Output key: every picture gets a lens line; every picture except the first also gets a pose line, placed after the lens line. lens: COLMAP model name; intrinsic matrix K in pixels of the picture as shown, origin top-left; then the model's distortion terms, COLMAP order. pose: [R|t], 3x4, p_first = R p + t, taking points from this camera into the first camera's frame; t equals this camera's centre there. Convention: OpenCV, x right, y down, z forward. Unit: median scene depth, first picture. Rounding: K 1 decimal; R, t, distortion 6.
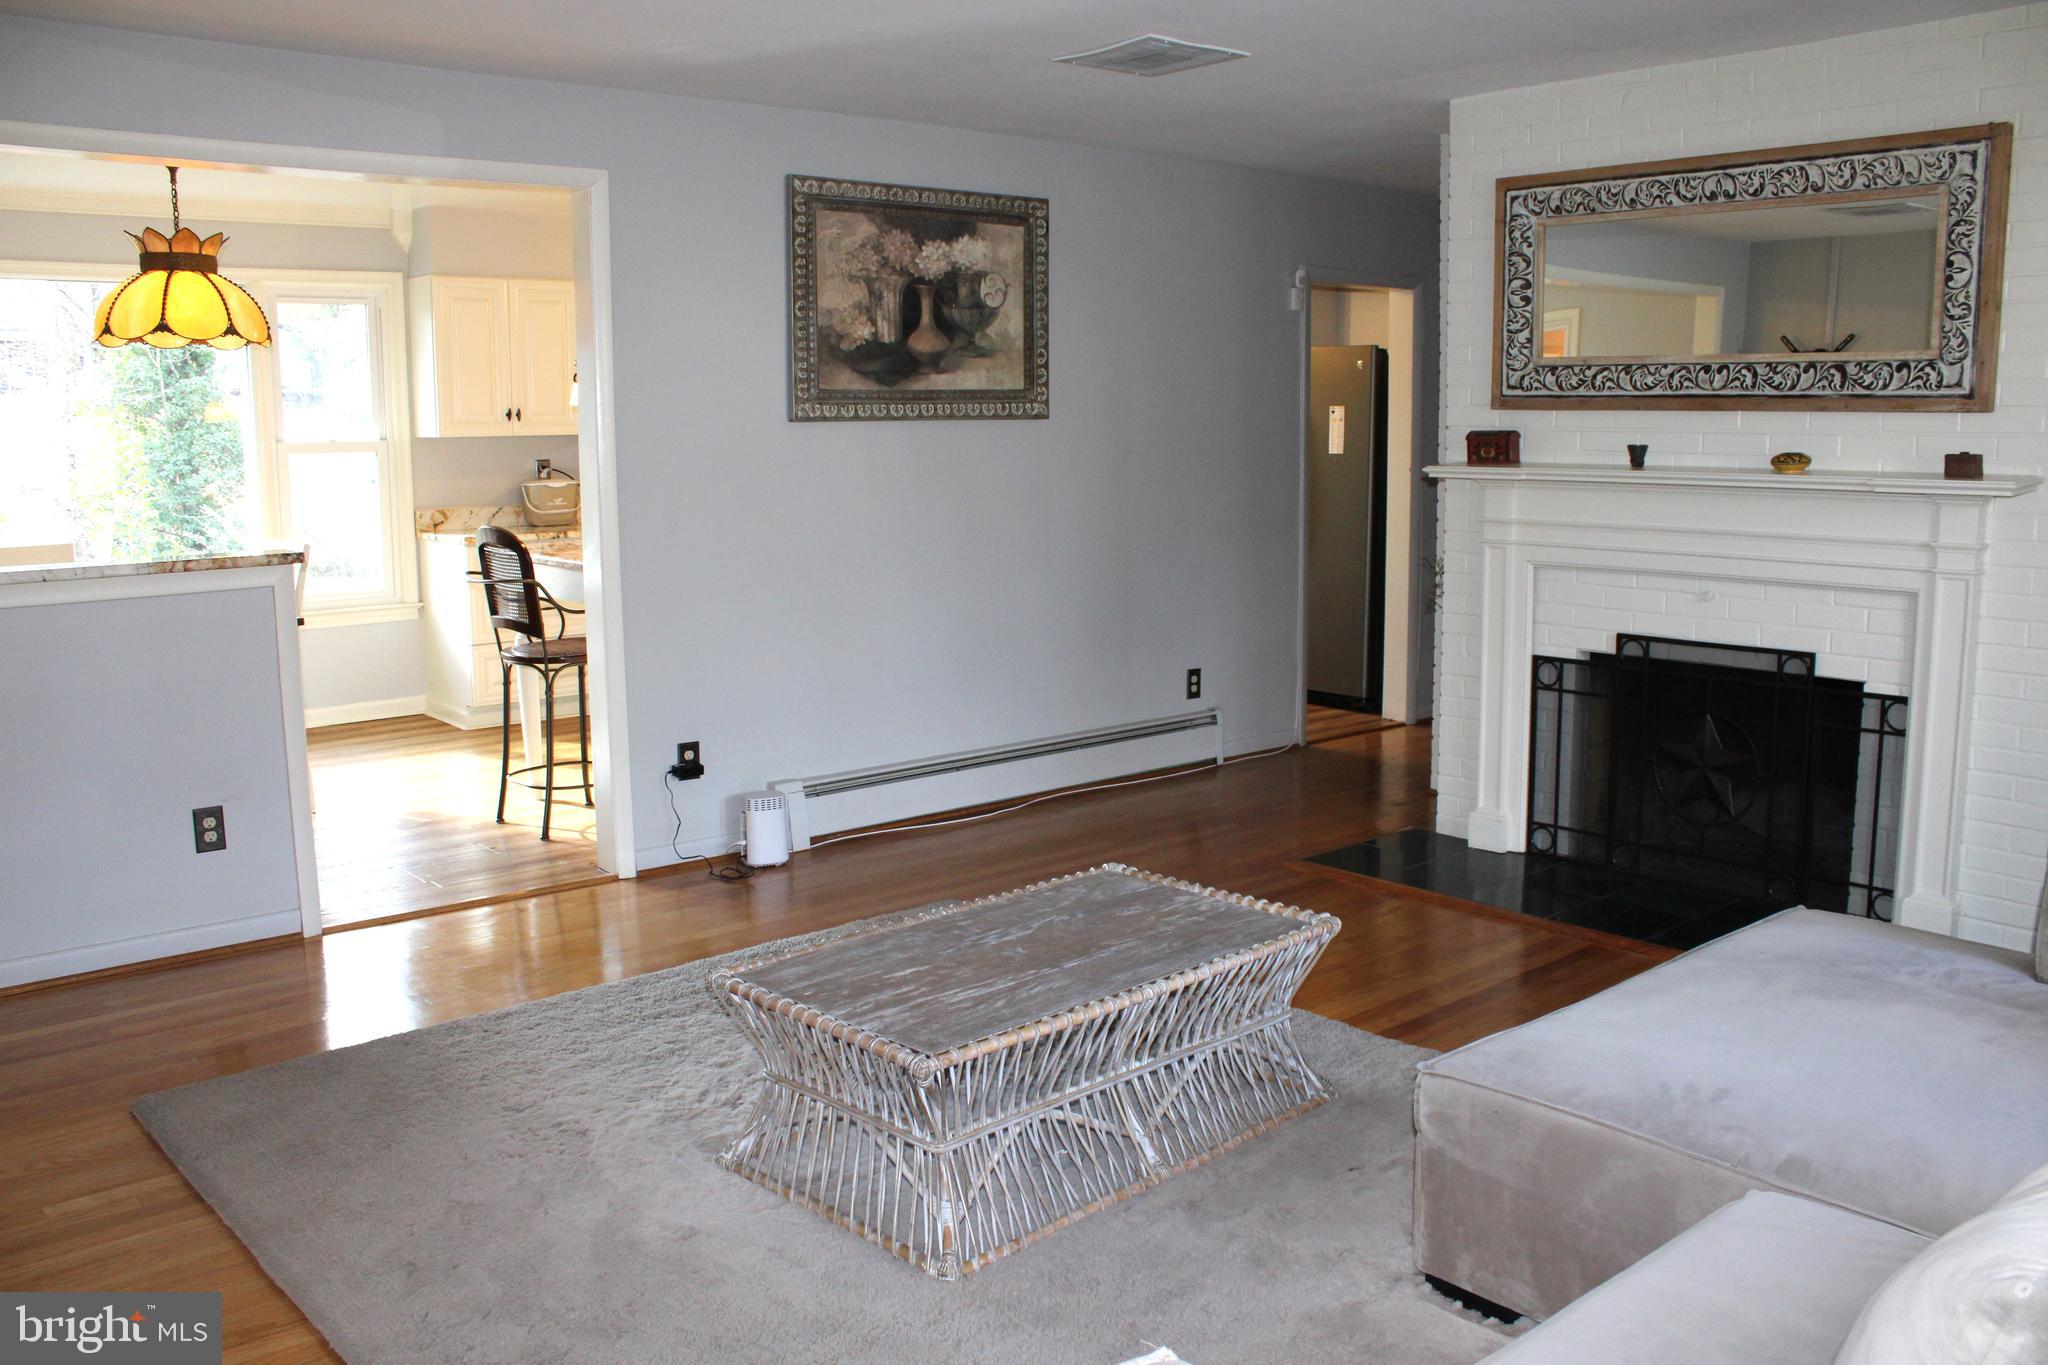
lens RADIAL K [[1712.3, 0, 1041.4], [0, 1712.3, 691.5], [0, 0, 1]] dist [-0.152138, 0.129962]
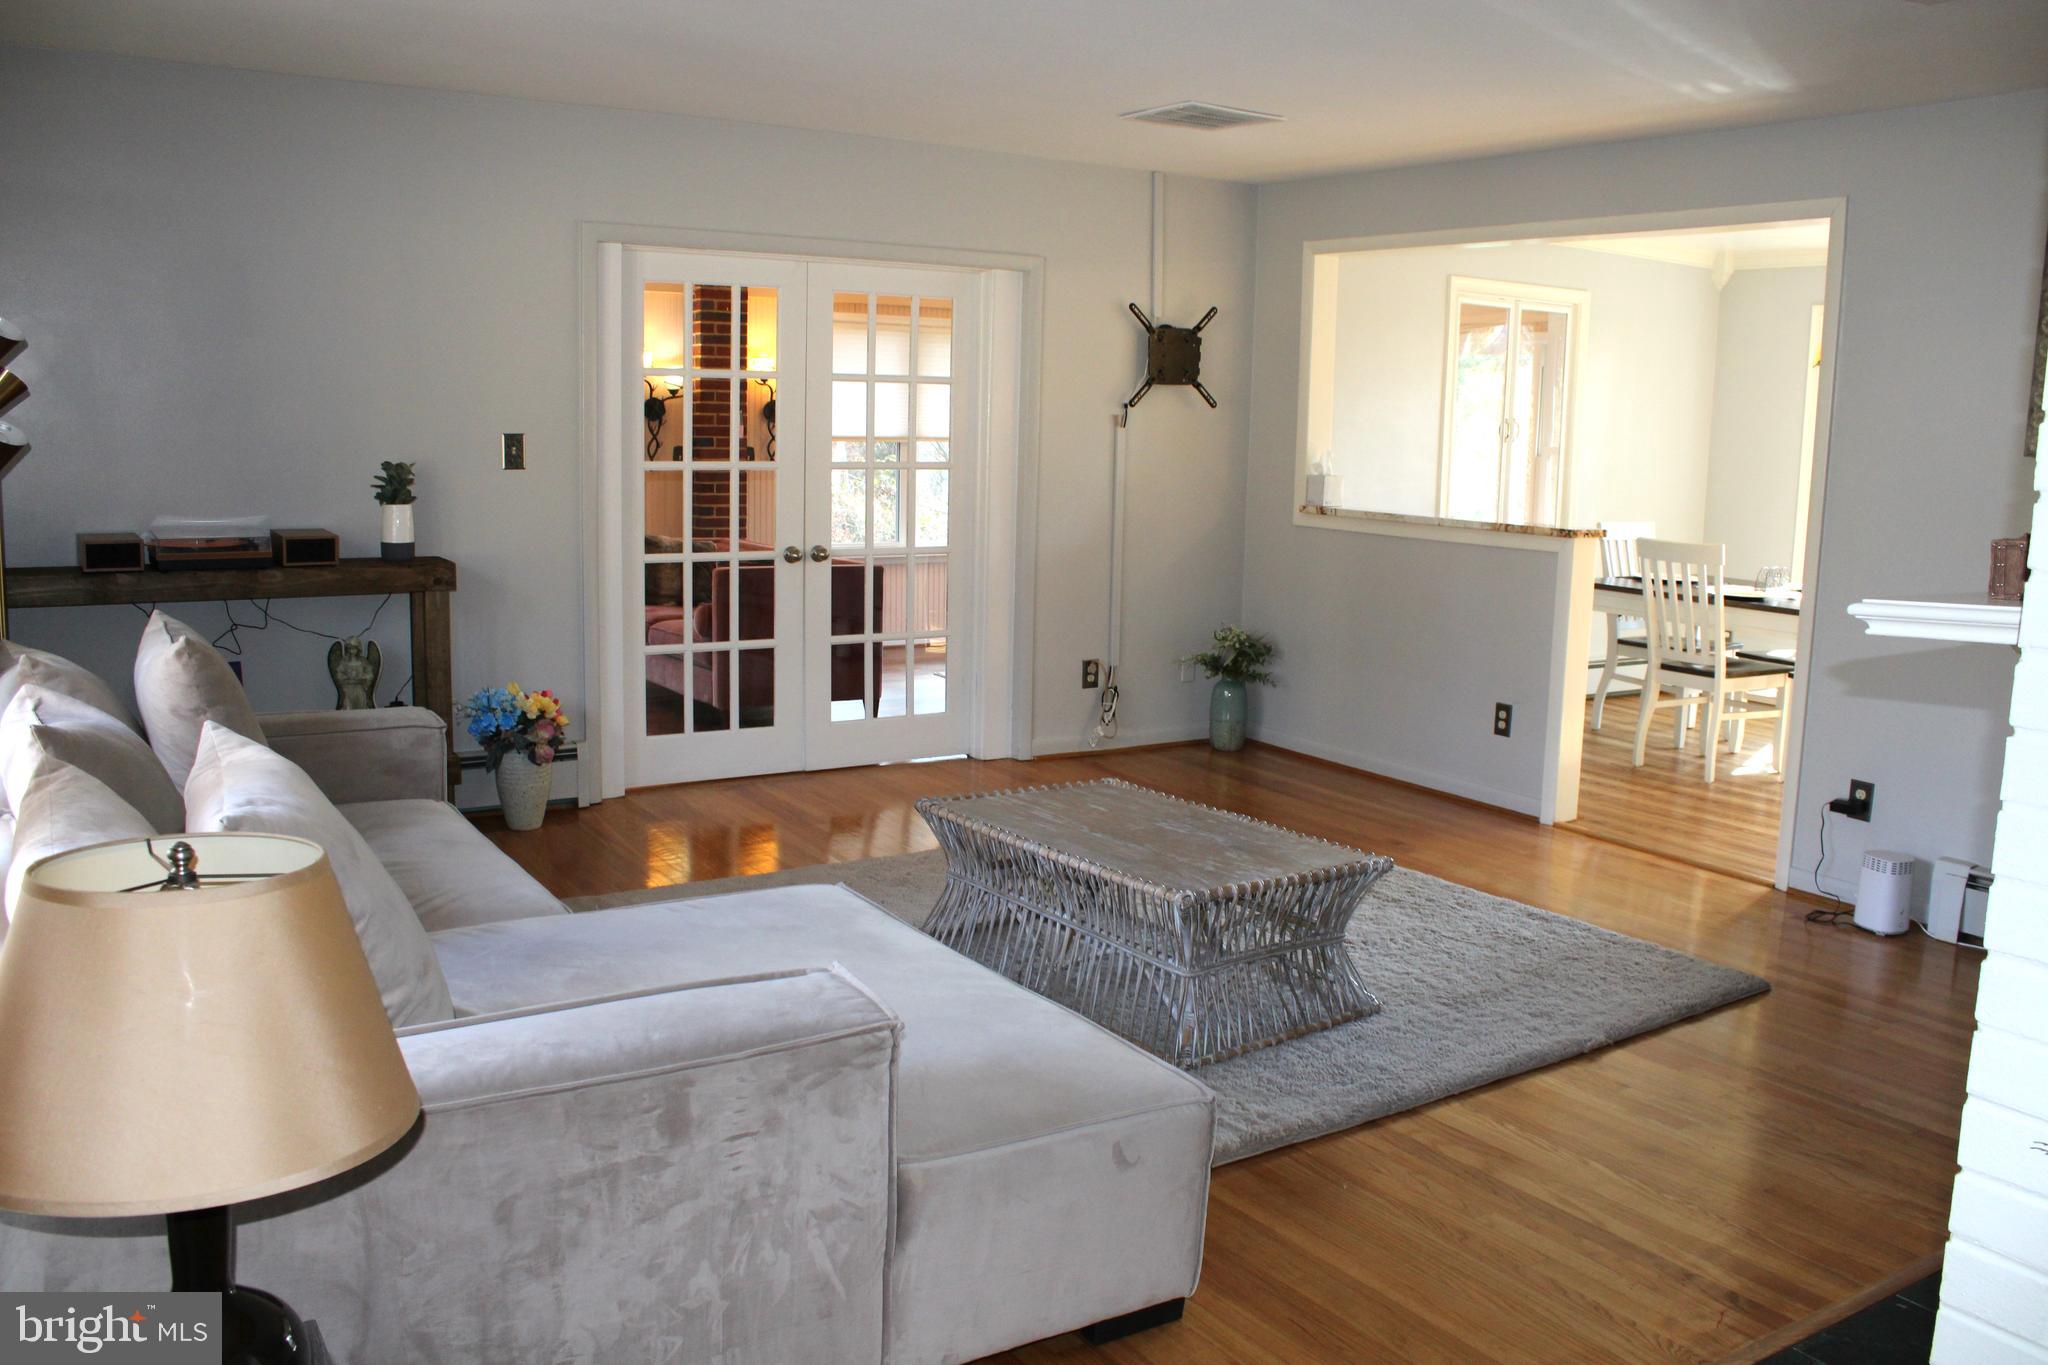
lens RADIAL K [[1712.3, 0, 1027.0], [0, 1712.3, 678.6], [0, 0, 1]] dist [-0.152138, 0.129962]
pose [[-0.152163, 0.152729, -0.976484, 0.896370], [-0.181522, 0.966864, 0.179511, -0.126421], [0.971543, 0.204568, -0.119397, 0.749386]]
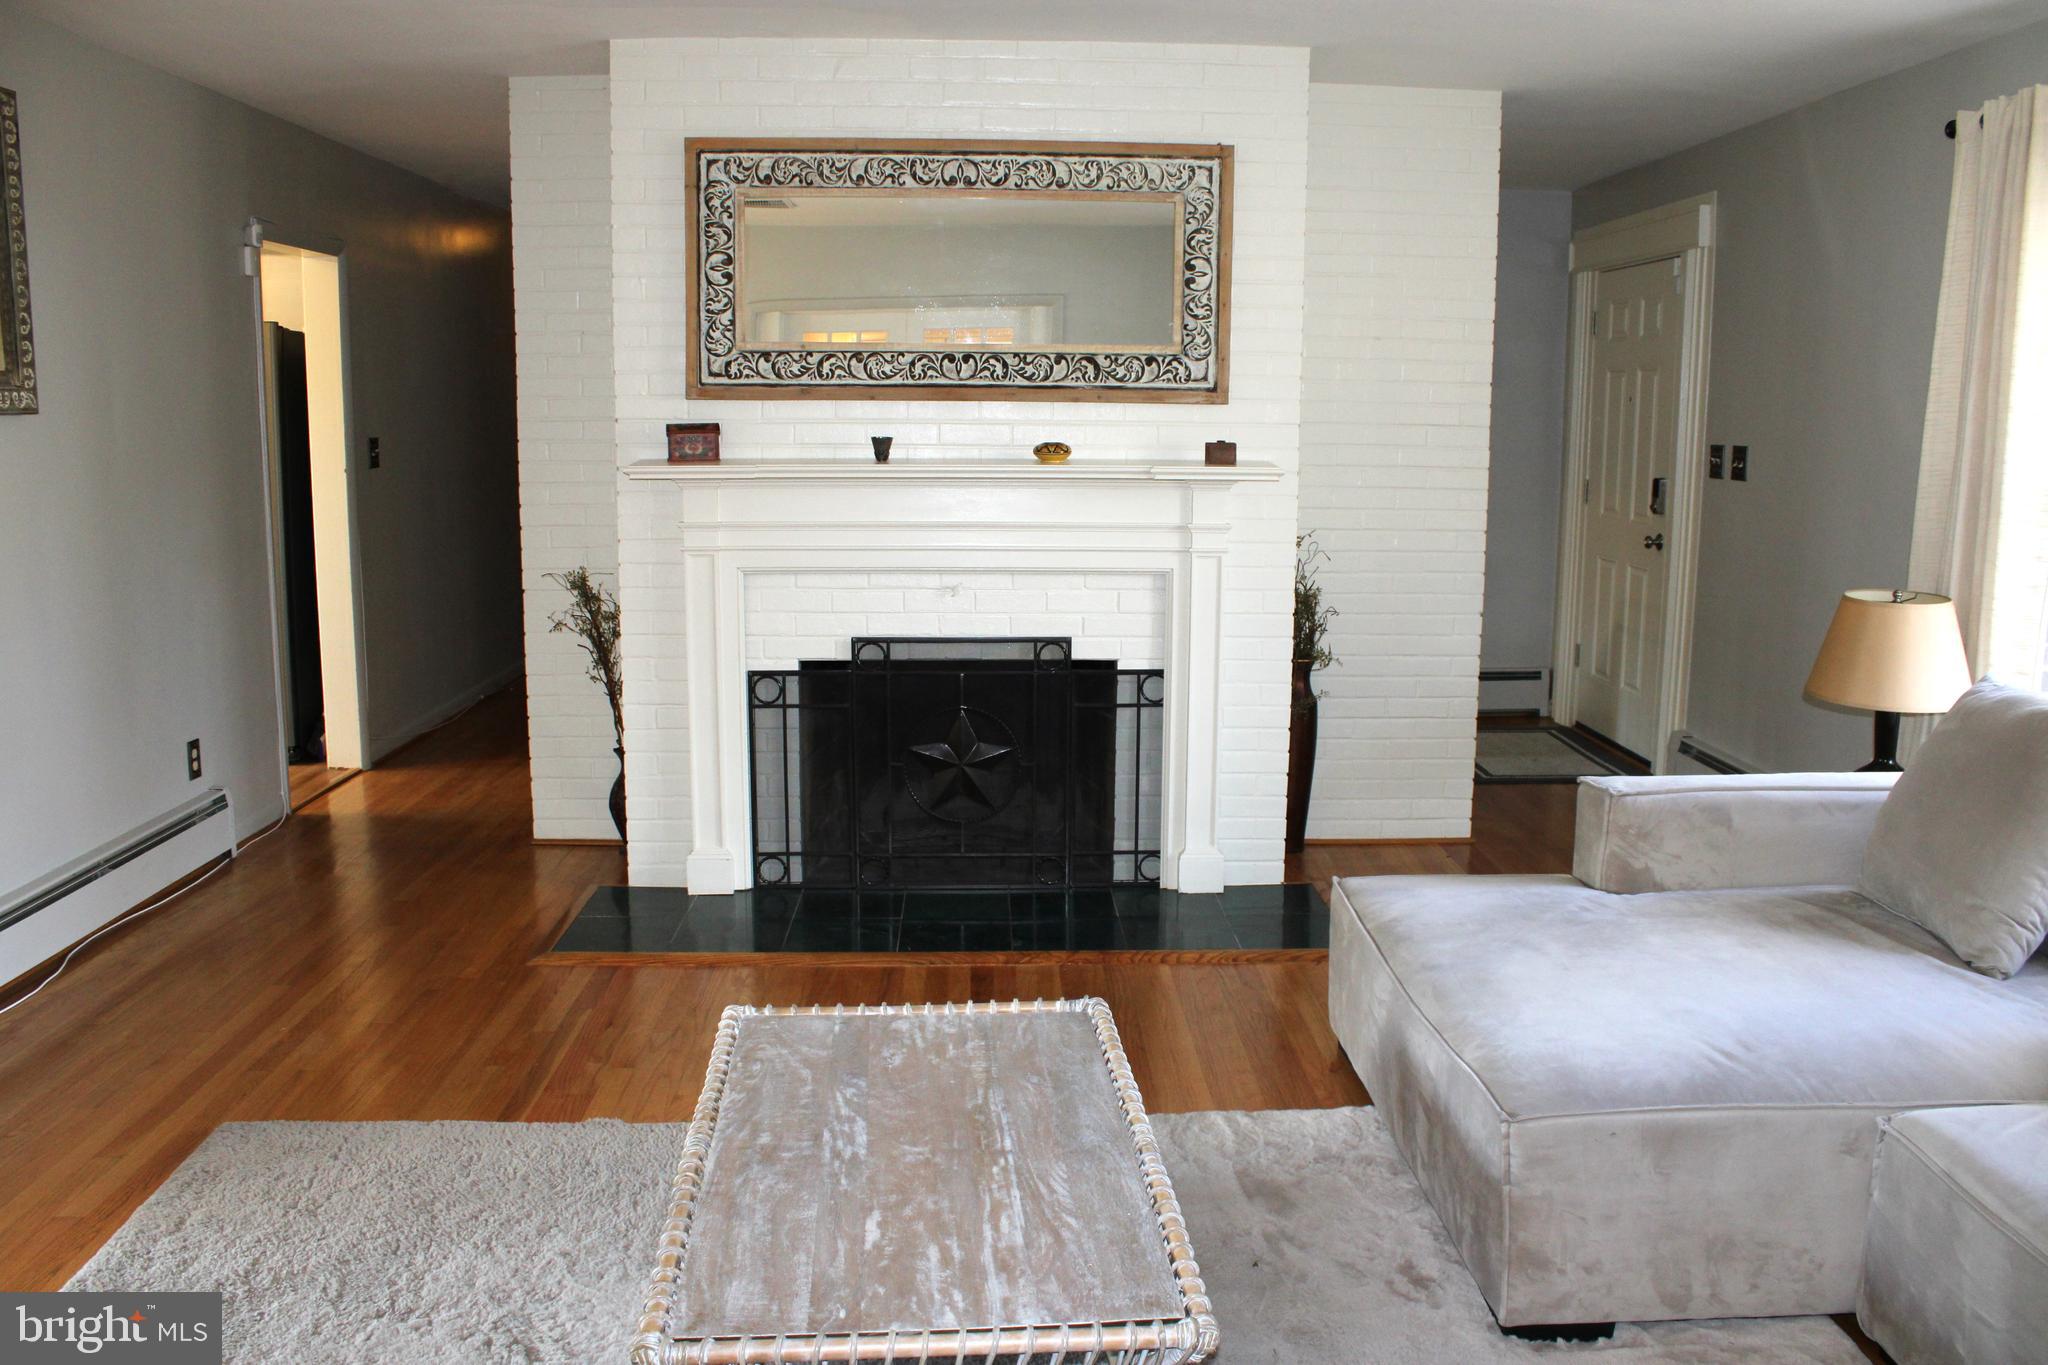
lens RADIAL K [[1712.3, 0, 1031.5], [0, 1712.3, 687.4], [0, 0, 1]] dist [-0.152138, 0.129962]
pose [[0.621894, -0.116474, 0.774391, -0.369600], [0.111622, 0.991964, 0.059557, -0.057765], [-0.775106, 0.049400, 0.629898, 0.355019]]
